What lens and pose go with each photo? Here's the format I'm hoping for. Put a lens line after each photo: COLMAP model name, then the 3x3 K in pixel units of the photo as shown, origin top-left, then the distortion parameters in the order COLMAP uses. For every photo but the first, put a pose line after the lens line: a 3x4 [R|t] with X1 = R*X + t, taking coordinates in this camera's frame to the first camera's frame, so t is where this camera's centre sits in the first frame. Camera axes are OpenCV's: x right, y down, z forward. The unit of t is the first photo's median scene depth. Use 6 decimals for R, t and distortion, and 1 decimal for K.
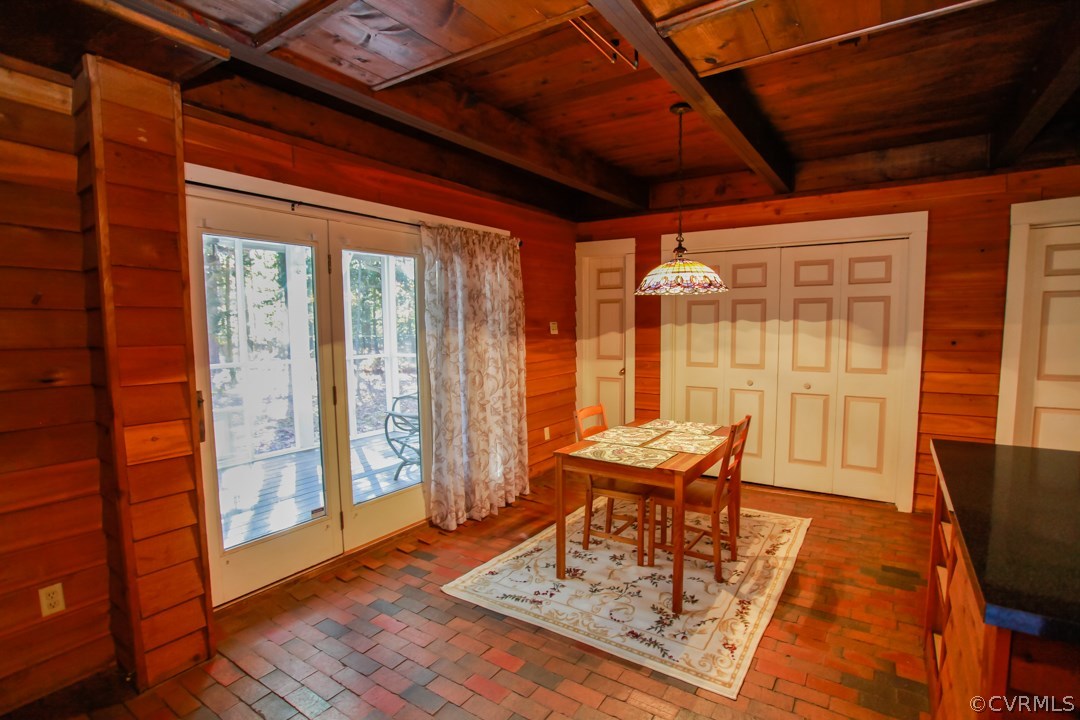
lens RADIAL K [[522.9, 0, 548.8], [0, 522.9, 367.6], [0, 0, 1]] dist [-0.056948, 0.021372]
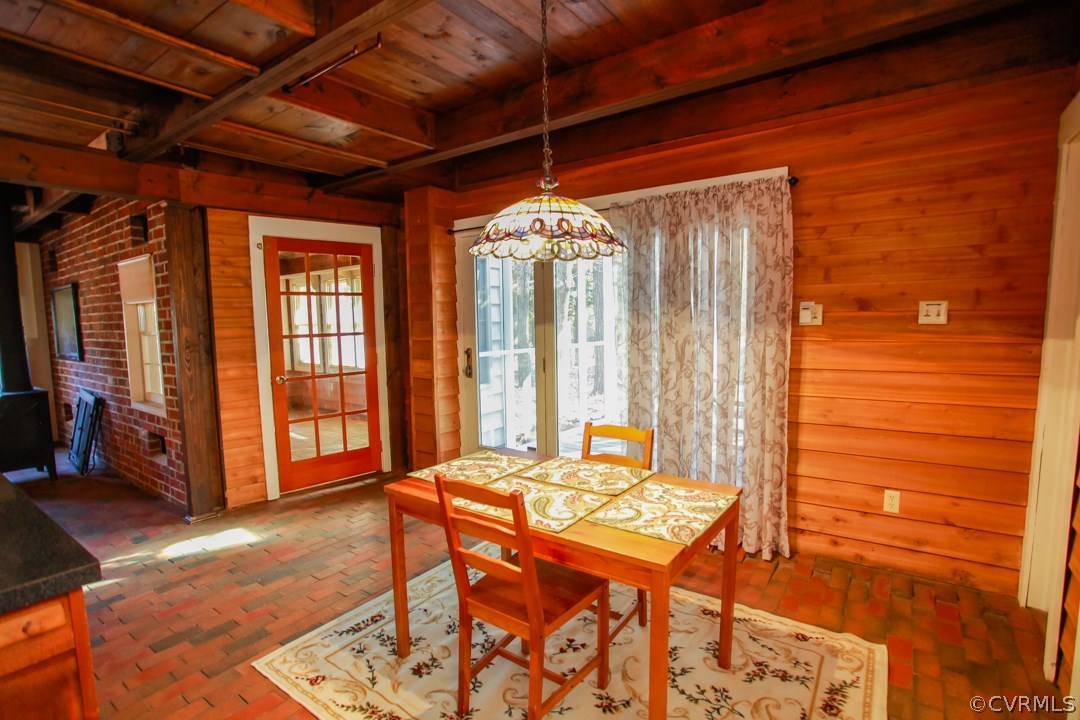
lens RADIAL K [[522.9, 0, 549.4], [0, 522.9, 367.8], [0, 0, 1]] dist [-0.056948, 0.021372]
pose [[-0.026168, 0.109181, -0.993677, 0.754074], [-0.070137, 0.991368, 0.110775, -0.071756], [0.997194, 0.072593, -0.018284, 0.899907]]
